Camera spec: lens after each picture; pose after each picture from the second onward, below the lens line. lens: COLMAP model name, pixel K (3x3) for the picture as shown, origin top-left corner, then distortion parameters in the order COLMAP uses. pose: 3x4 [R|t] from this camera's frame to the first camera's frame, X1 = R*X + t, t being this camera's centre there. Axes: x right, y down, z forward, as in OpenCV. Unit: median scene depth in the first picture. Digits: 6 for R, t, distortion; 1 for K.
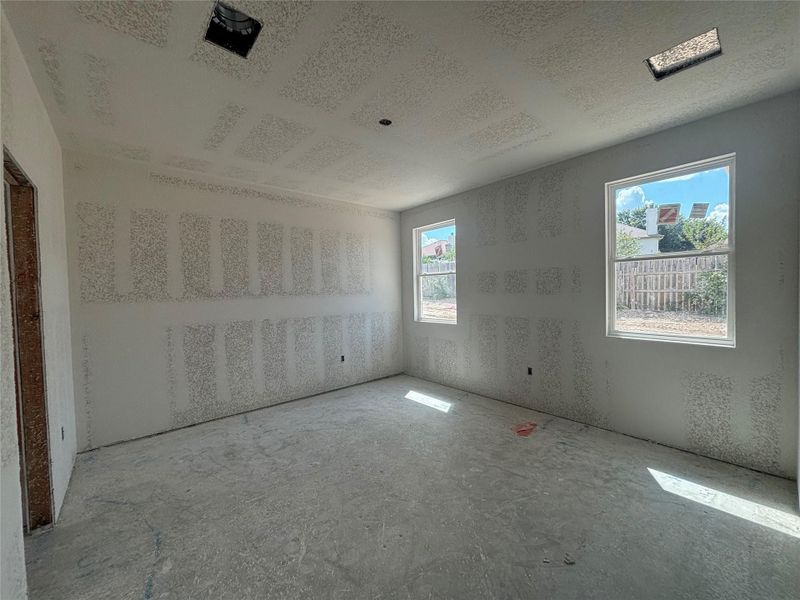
lens RADIAL K [[320.8, 0, 400.0], [0, 320.8, 300.0], [0, 0, 1]] dist [0.002987, 0.000015]
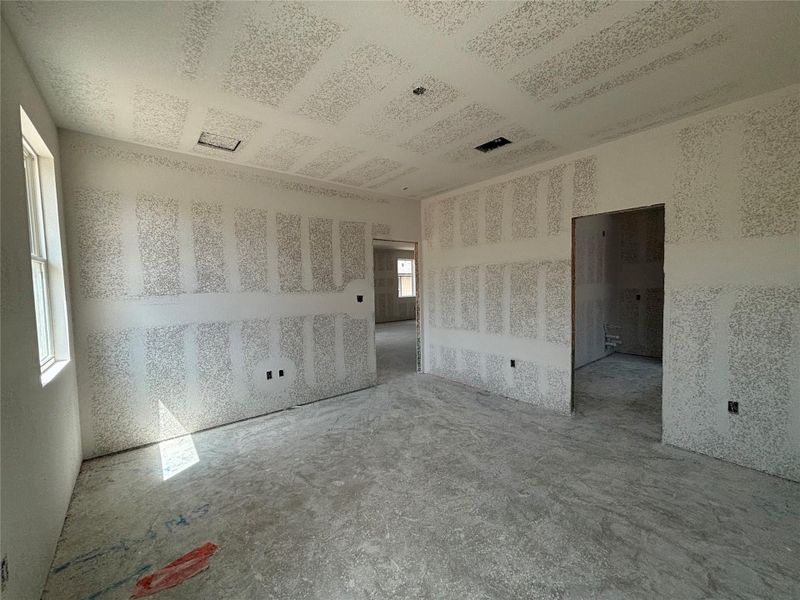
lens RADIAL K [[320.8, 0, 400.0], [0, 320.8, 300.0], [0, 0, 1]] dist [0.002987, 0.000015]
pose [[-0.998769, 0.041512, 0.027158, 0.008597], [0.043635, 0.995601, 0.082915, -0.064887], [-0.023596, 0.083998, -0.996186, 1.762597]]
